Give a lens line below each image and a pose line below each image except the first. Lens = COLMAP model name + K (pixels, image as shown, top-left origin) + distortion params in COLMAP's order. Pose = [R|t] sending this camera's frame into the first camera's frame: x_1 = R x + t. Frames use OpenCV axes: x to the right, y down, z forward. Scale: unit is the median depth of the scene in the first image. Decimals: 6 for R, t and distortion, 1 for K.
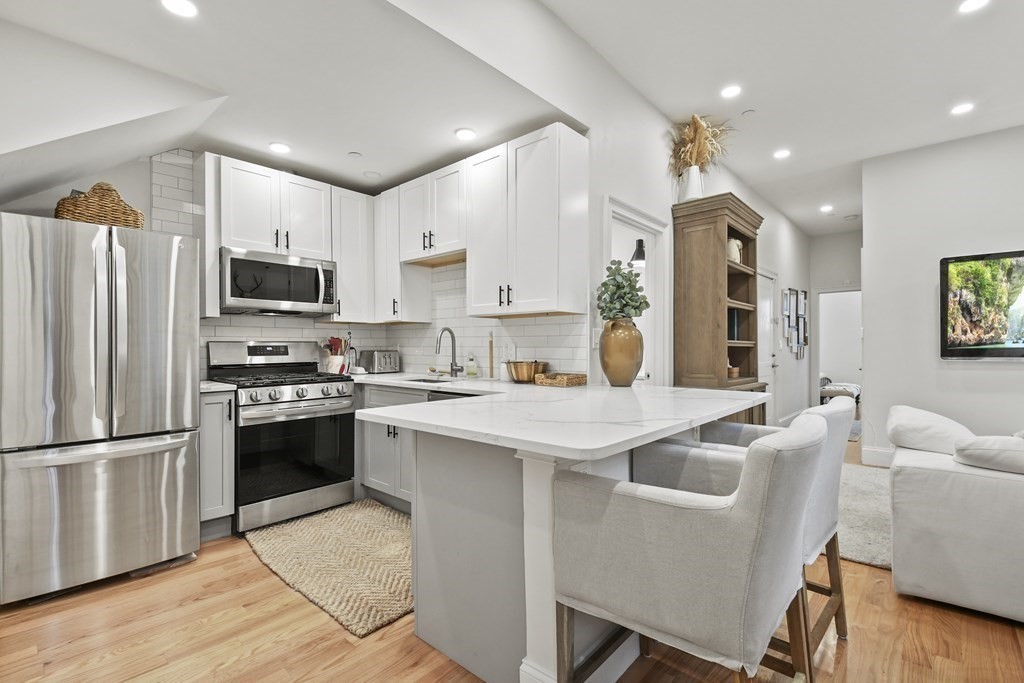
lens RADIAL K [[459.5, 0, 525.7], [0, 459.5, 342.0], [0, 0, 1]] dist [0.022362, -0.022667]
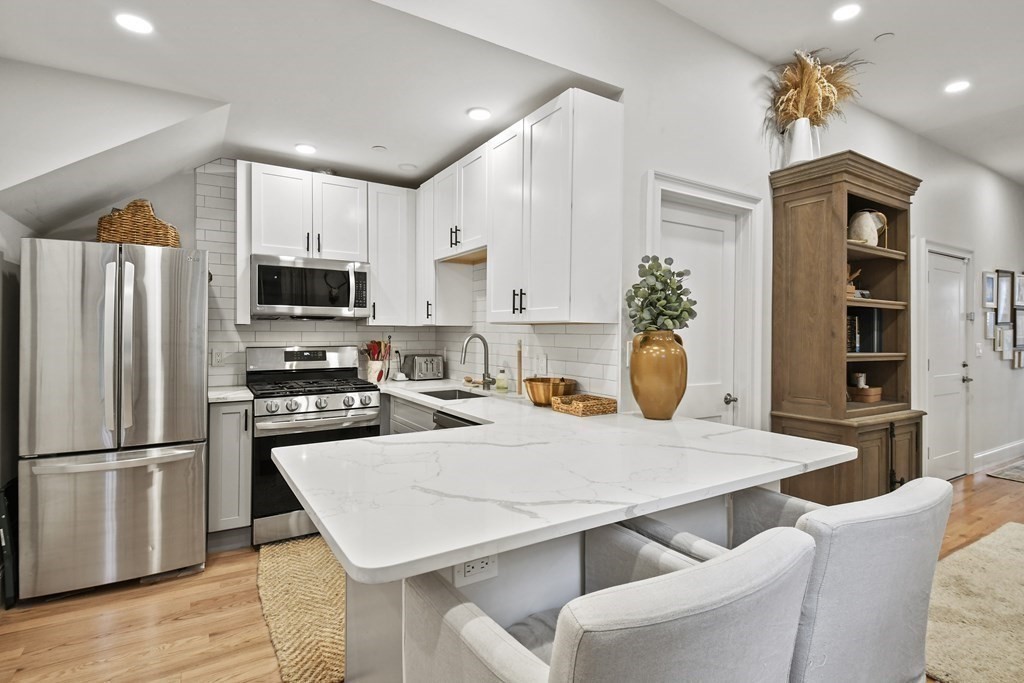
lens RADIAL K [[505.0, 0, 514.1], [0, 505.0, 329.1], [0, 0, 1]] dist [0.029068, -0.025072]
pose [[0.960212, 0.007010, -0.279185, 0.188305], [-0.007751, 0.999969, -0.001549, -0.044762], [0.279166, 0.003651, 0.960236, 0.101905]]
